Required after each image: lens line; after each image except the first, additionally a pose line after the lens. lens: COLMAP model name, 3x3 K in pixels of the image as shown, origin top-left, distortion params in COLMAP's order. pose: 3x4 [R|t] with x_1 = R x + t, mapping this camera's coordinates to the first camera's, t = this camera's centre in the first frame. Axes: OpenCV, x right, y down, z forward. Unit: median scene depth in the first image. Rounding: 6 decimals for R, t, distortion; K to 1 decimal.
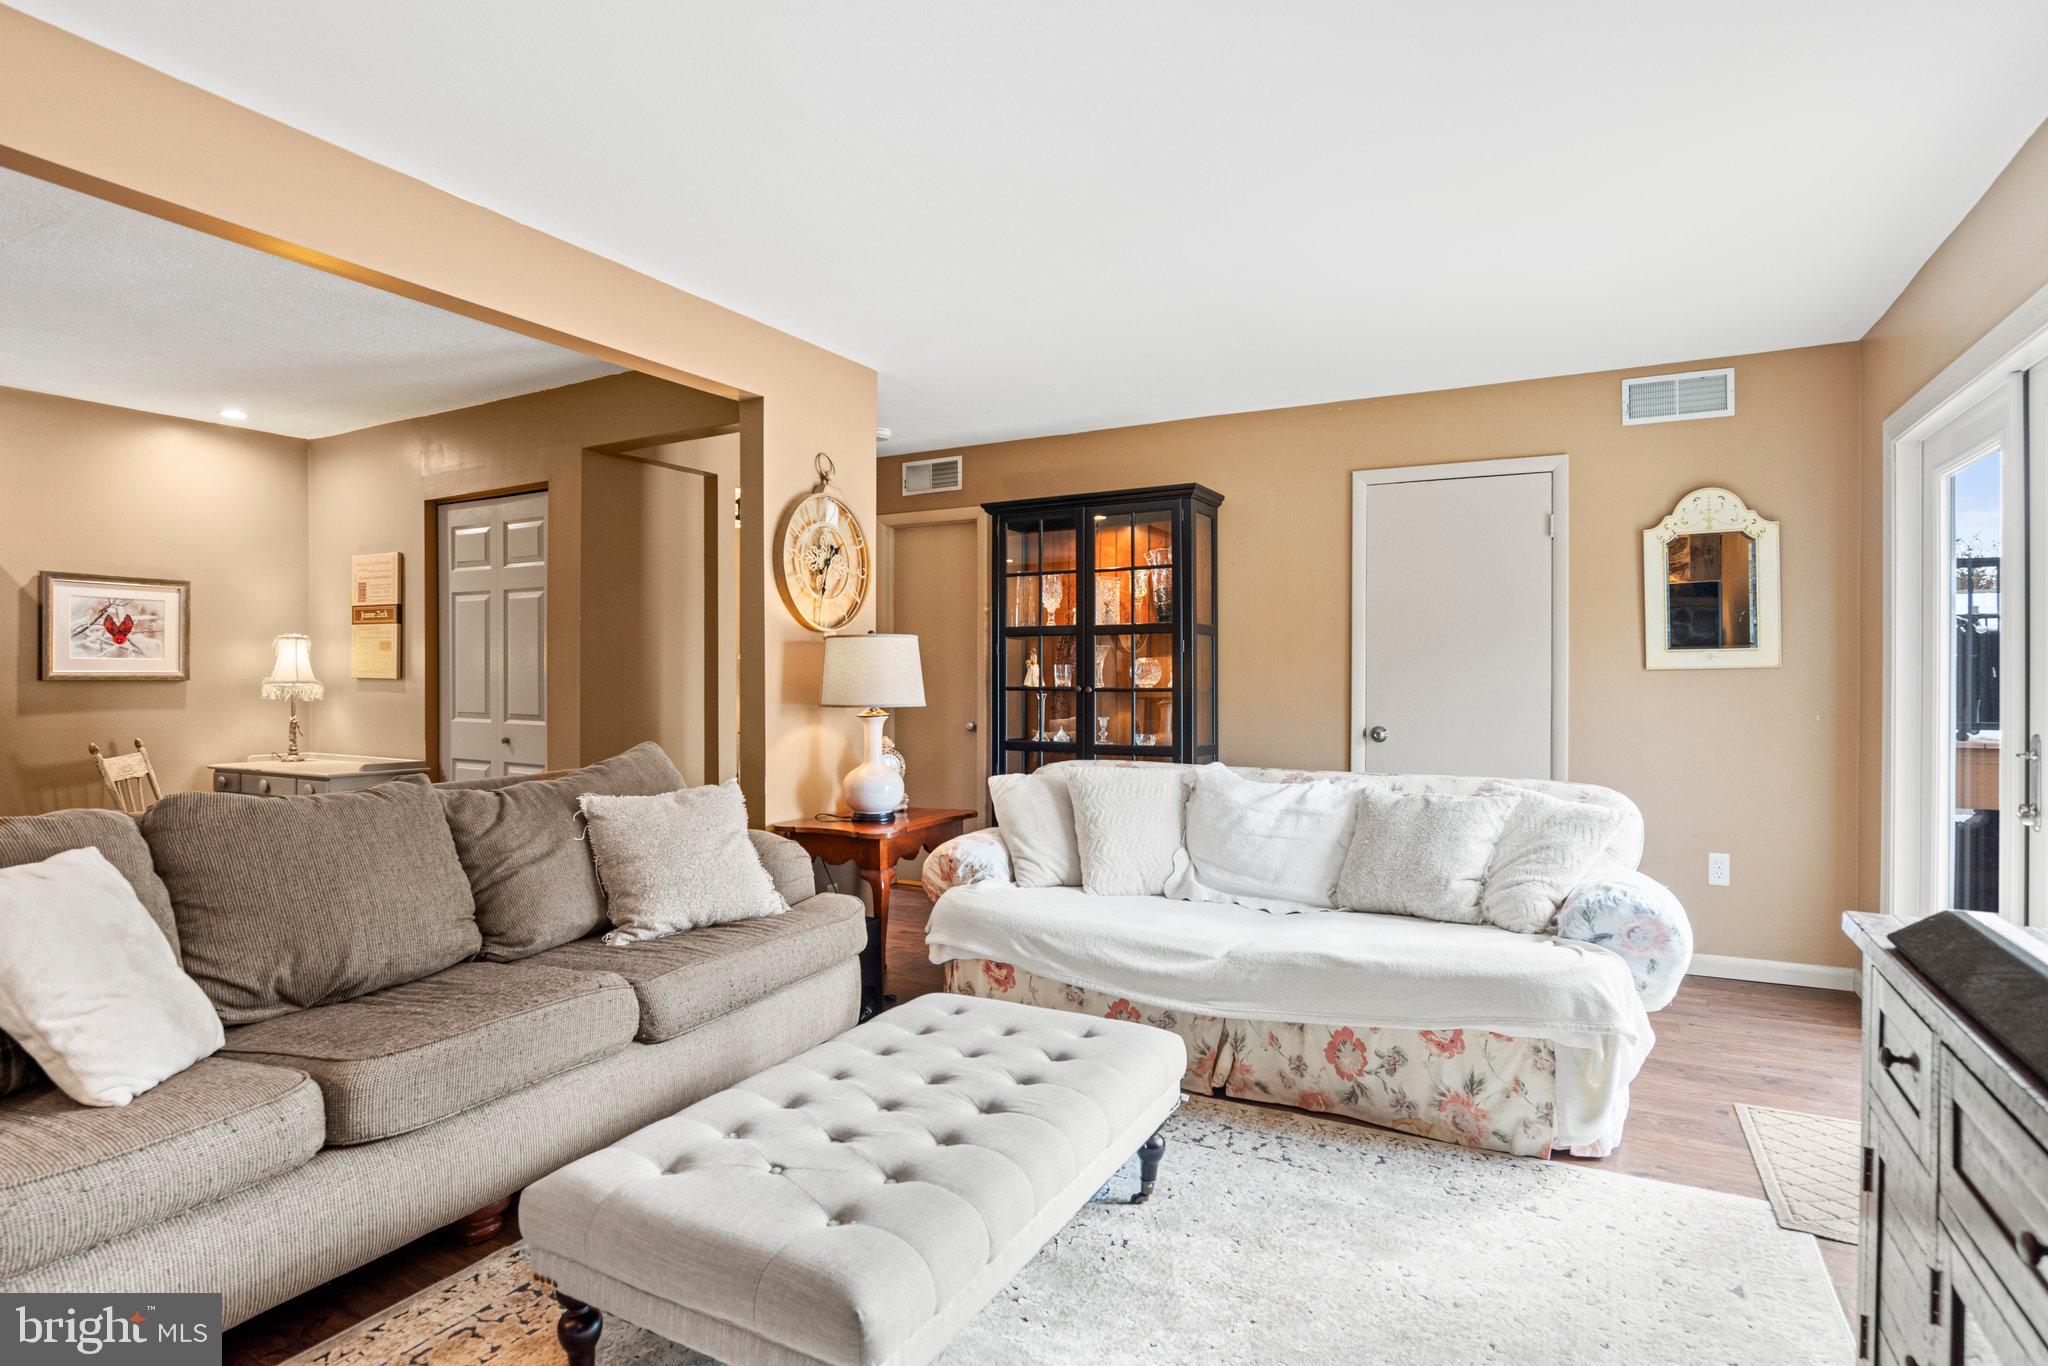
lens RADIAL K [[1066.7, 0, 1024.0], [0, 1066.7, 683.0], [0, 0, 1]] dist [-0.050071, 0.018298]
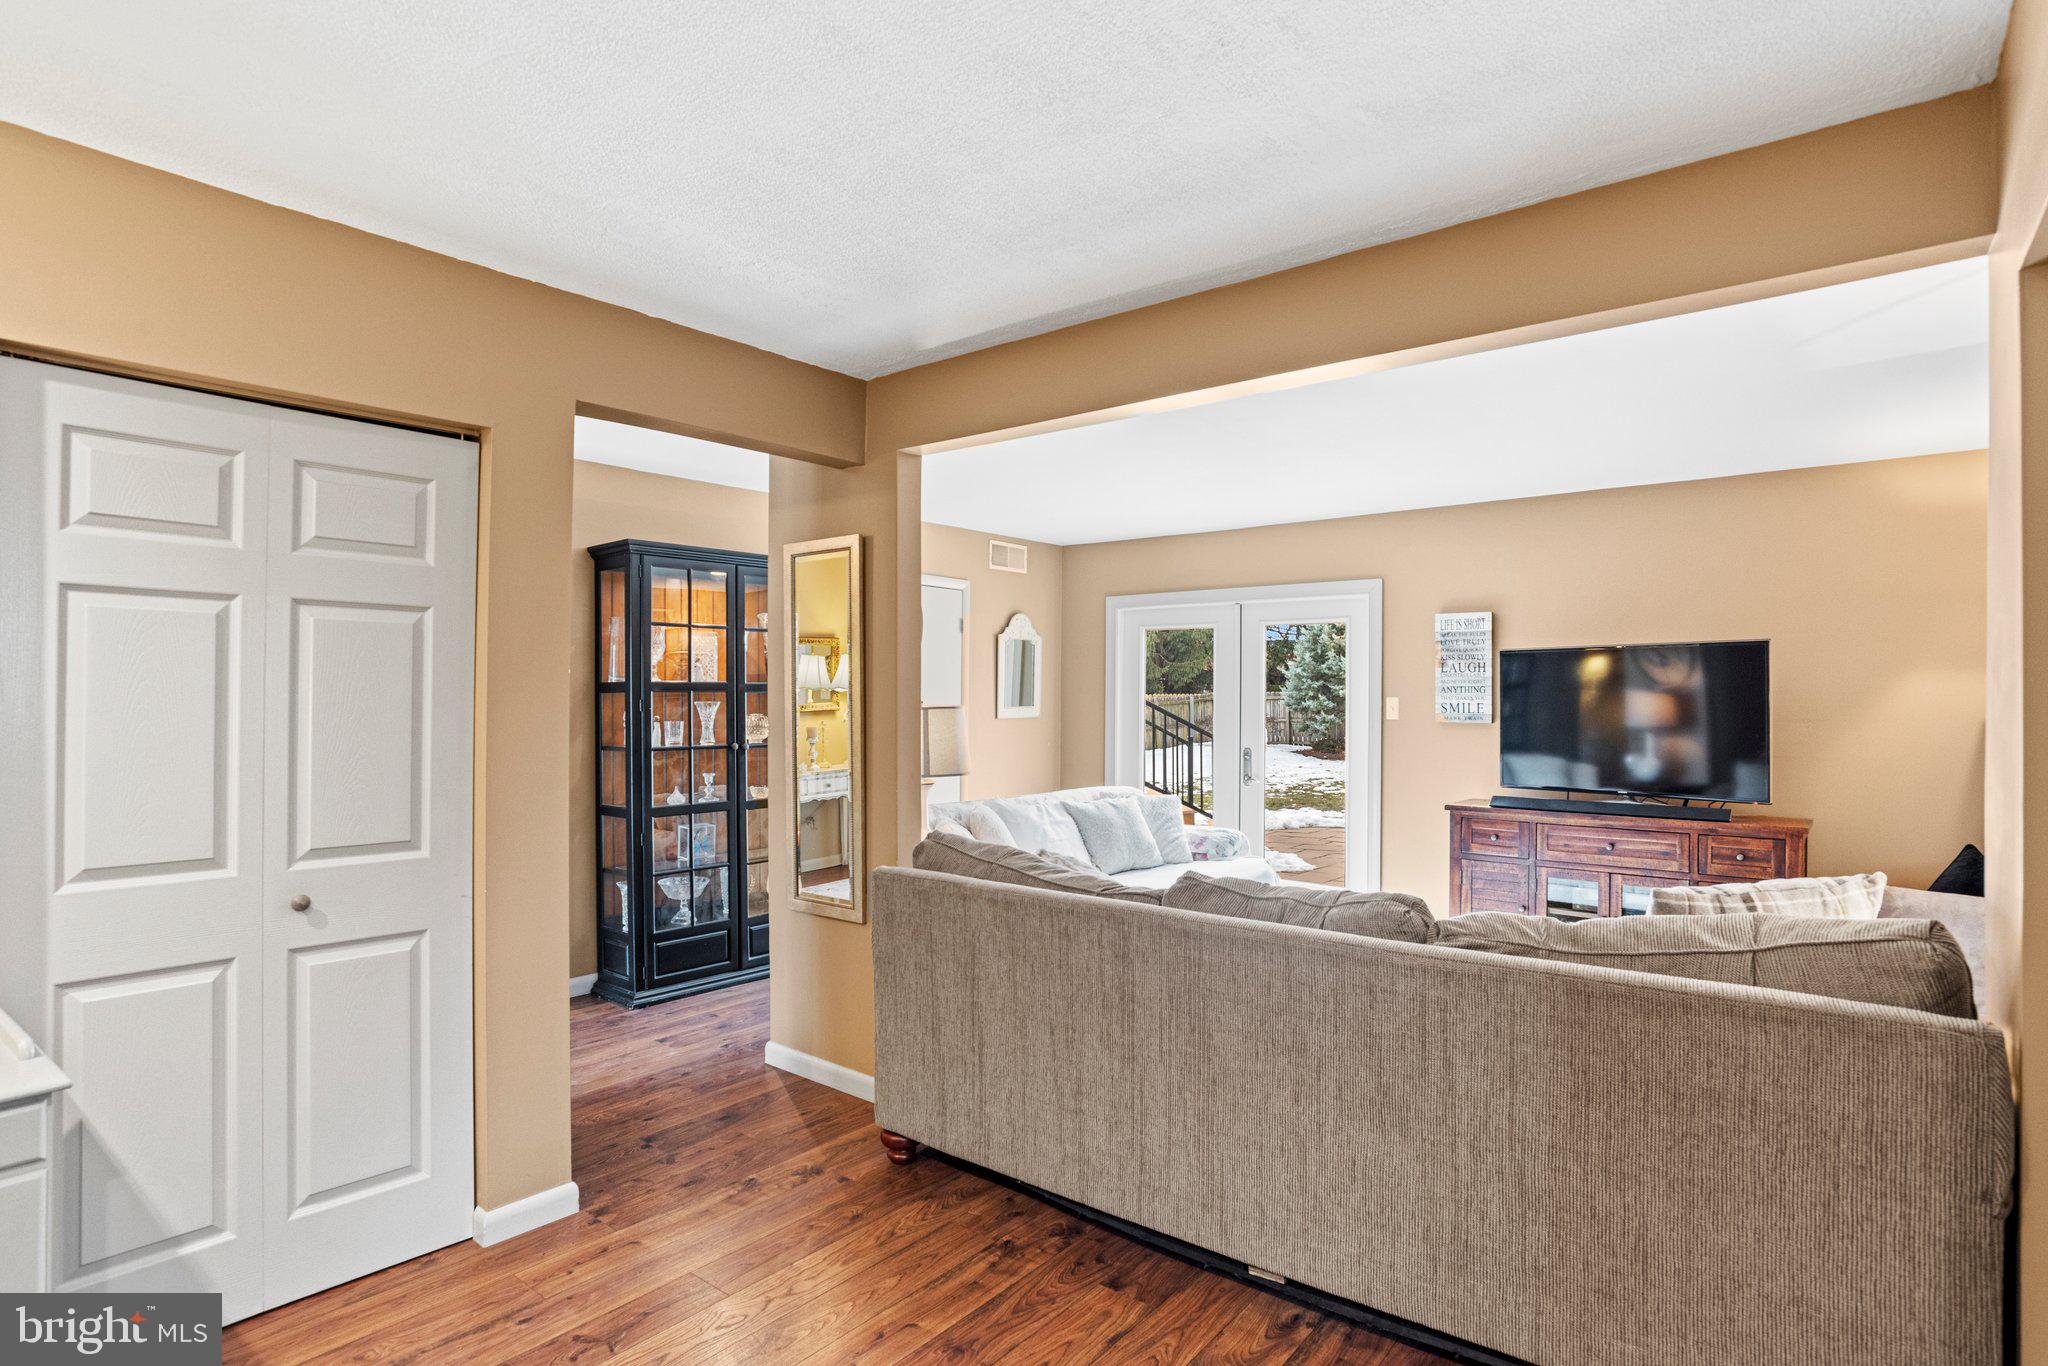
lens RADIAL K [[1060.2, 0, 1022.3], [0, 1060.2, 692.8], [0, 0, 1]] dist [-0.055990, 0.025545]
pose [[0.186852, 0.004314, 0.982379, -0.903382], [0.002825, 0.999984, -0.004929, -0.041182], [-0.982384, 0.003697, 0.186837, 0.575820]]
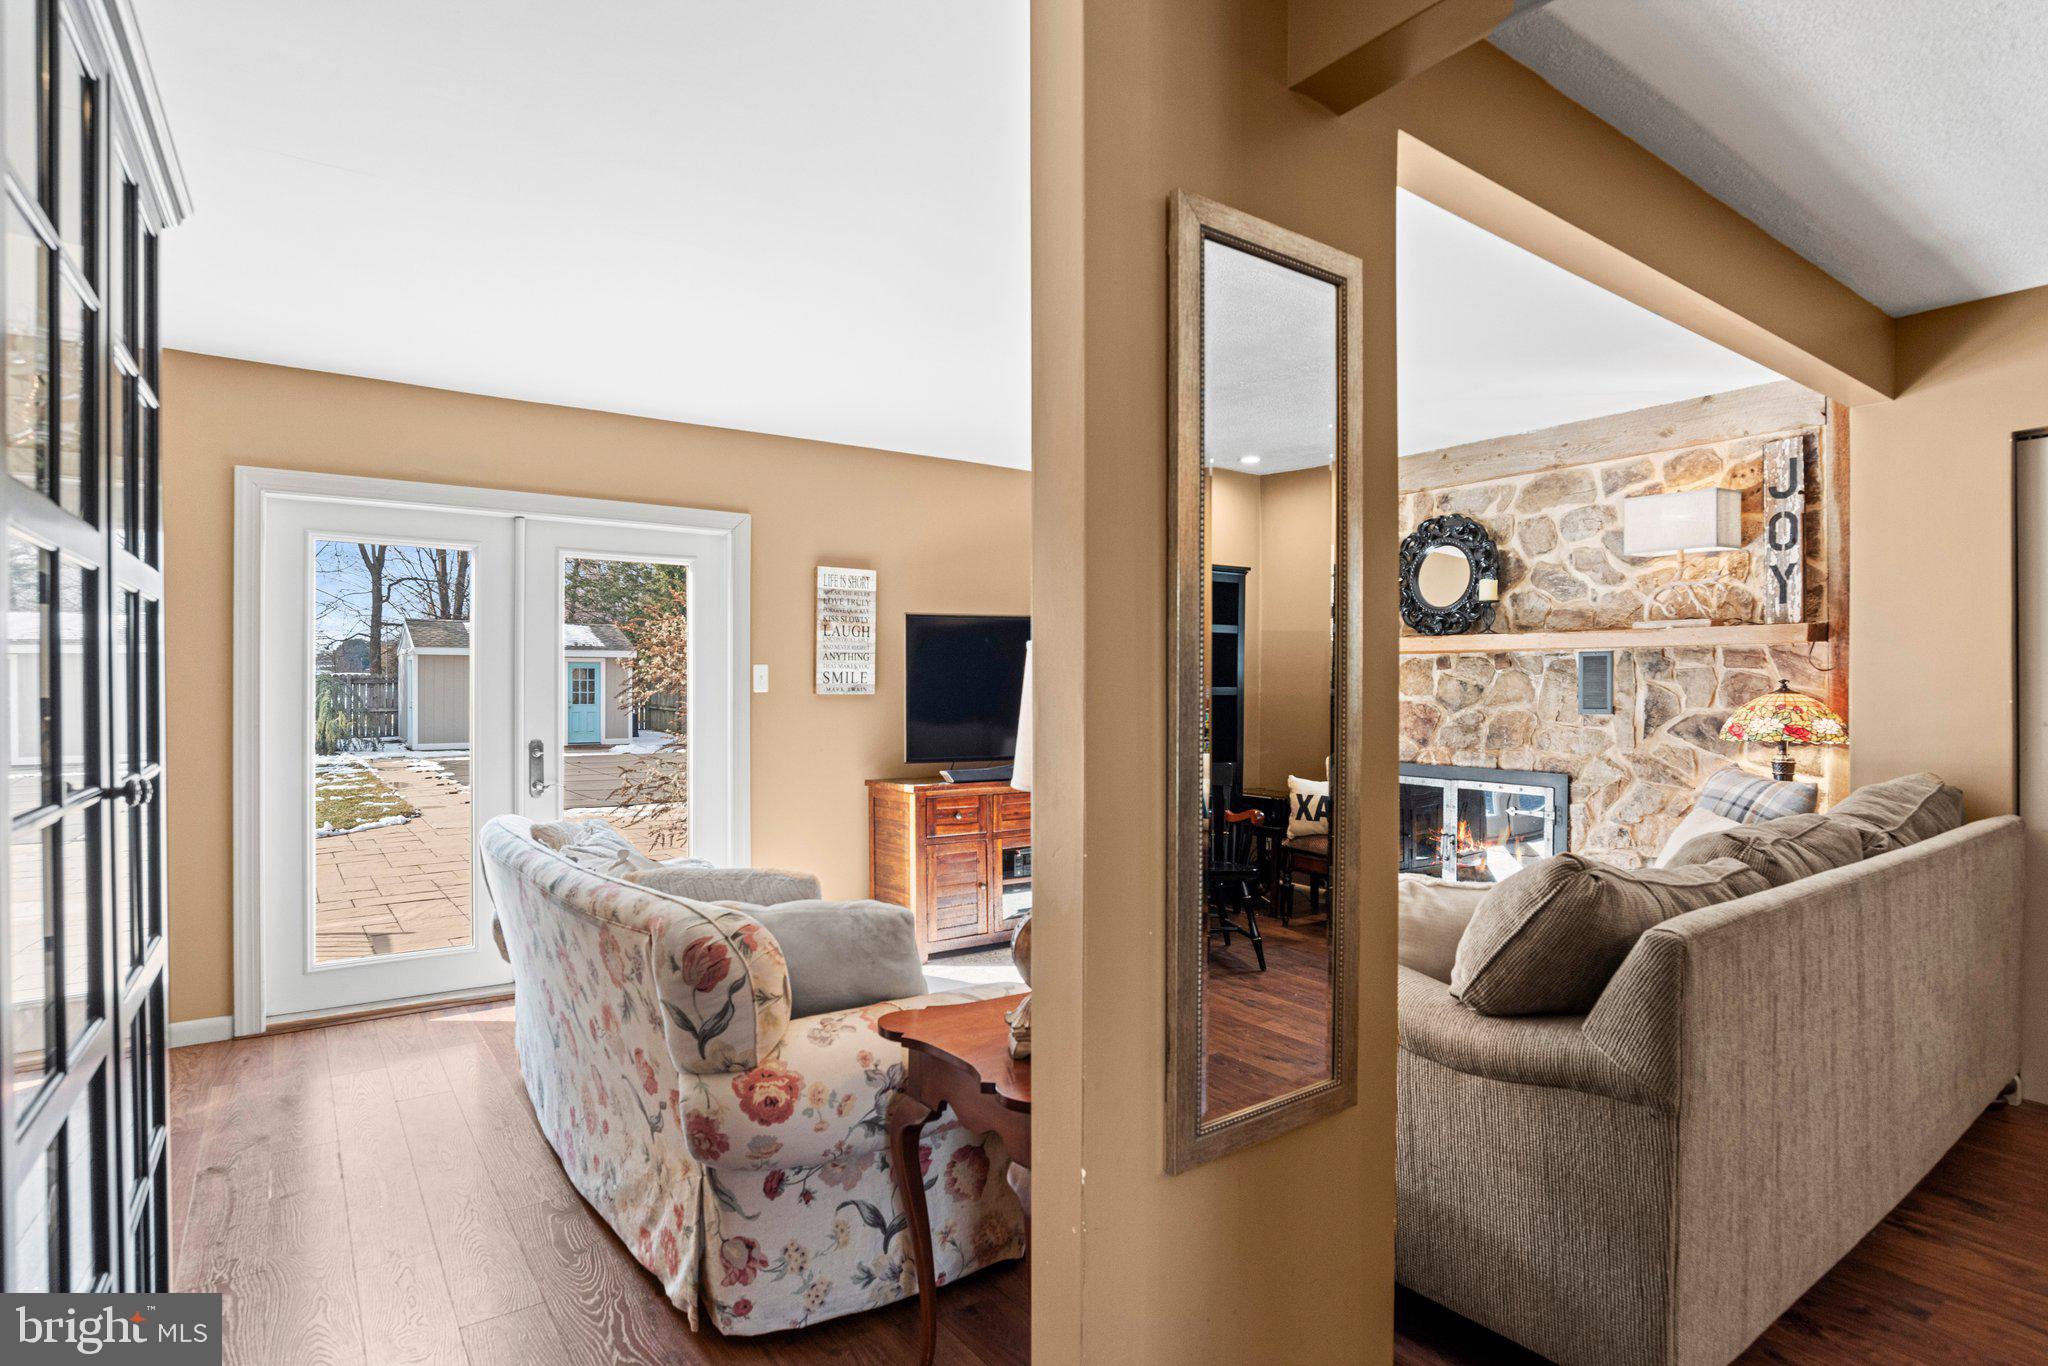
lens RADIAL K [[1060.2, 0, 1022.3], [0, 1060.2, 692.8], [0, 0, 1]] dist [-0.055990, 0.025545]
pose [[-0.899810, -0.000115, 0.436281, -0.249537], [0.003066, 0.999974, 0.006588, -0.019806], [-0.436270, 0.007265, -0.899786, 1.172961]]
